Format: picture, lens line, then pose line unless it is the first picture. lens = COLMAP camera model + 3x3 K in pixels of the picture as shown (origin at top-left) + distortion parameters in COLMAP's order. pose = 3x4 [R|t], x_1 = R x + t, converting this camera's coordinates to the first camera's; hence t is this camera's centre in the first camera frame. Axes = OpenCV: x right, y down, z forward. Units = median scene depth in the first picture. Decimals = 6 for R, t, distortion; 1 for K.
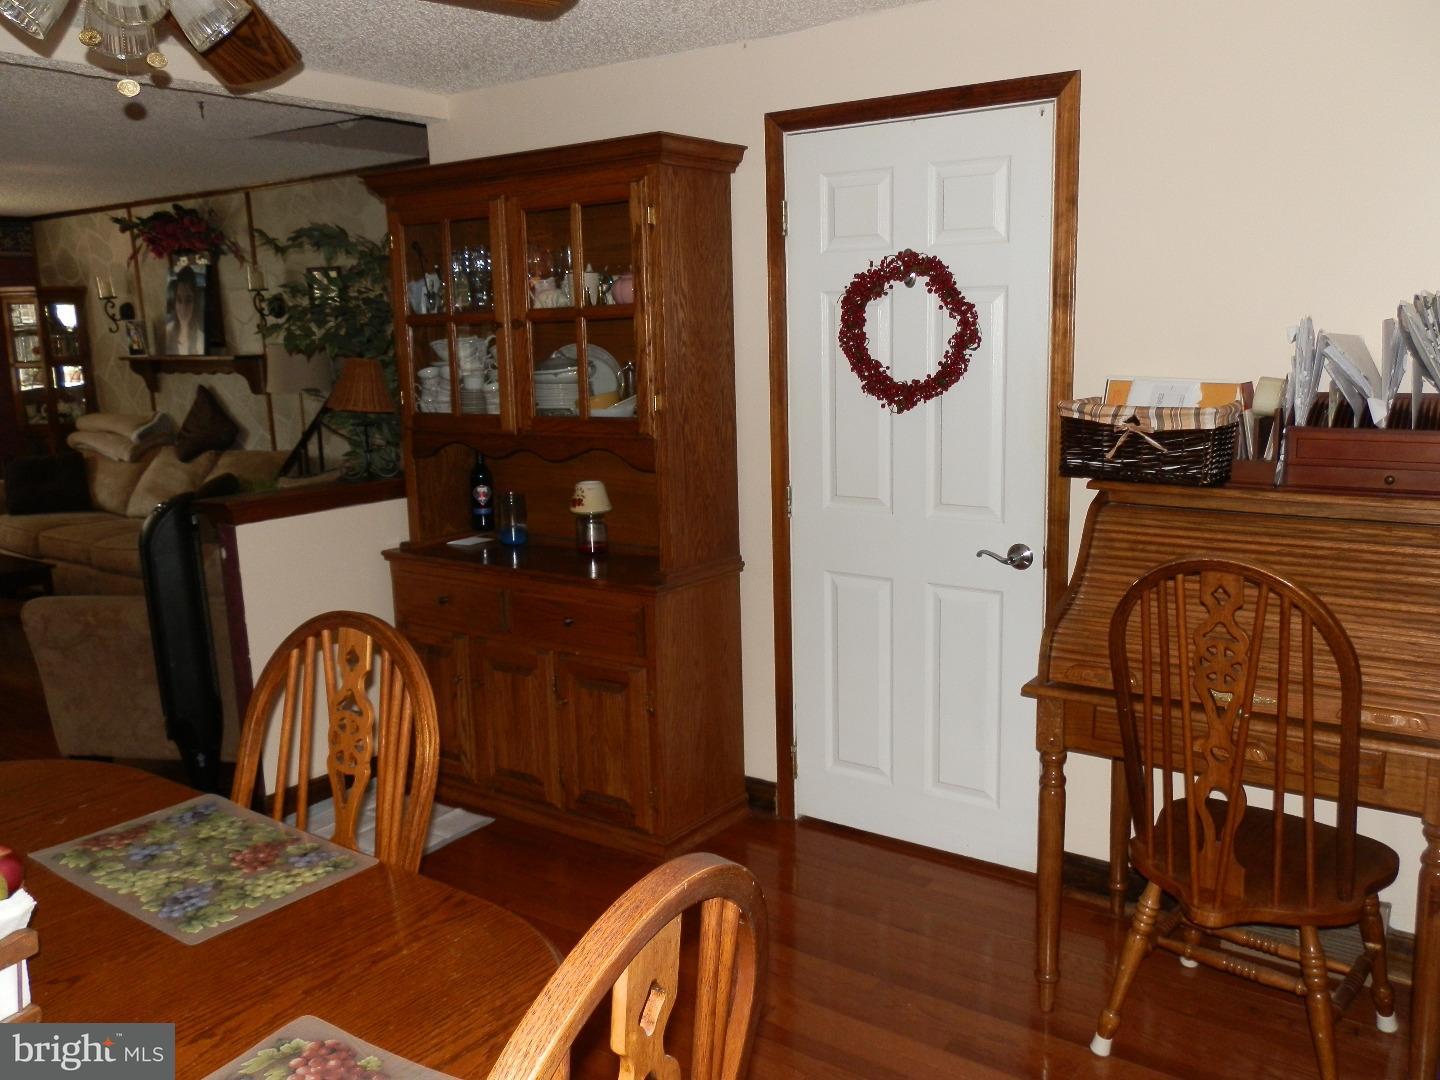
lens RADIAL K [[1214.0, 0, 720.0], [0, 1214.0, 540.0], [0, 0, 1]] dist [-0.001791, -0.013114]
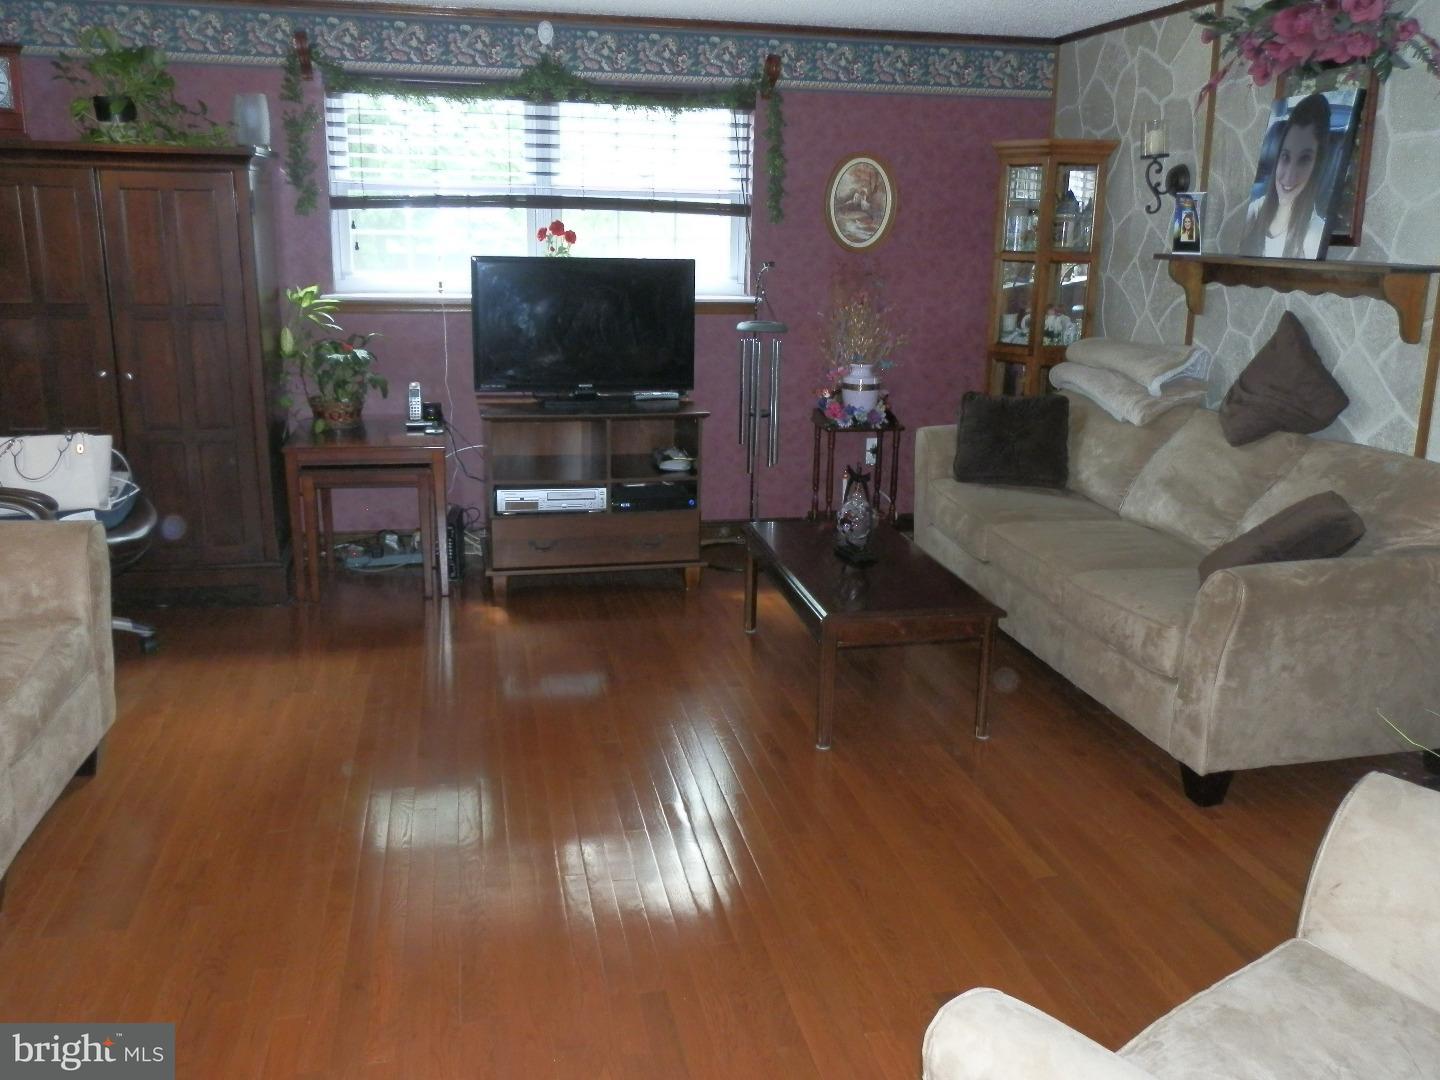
lens RADIAL K [[1214.0, 0, 720.0], [0, 1214.0, 540.0], [0, 0, 1]] dist [-0.001791, -0.013114]
pose [[0.739984, 0.206300, -0.640206, -0.236624], [-0.151470, 0.978465, 0.140223, -0.061961], [0.655348, -0.006791, 0.755297, 0.391703]]
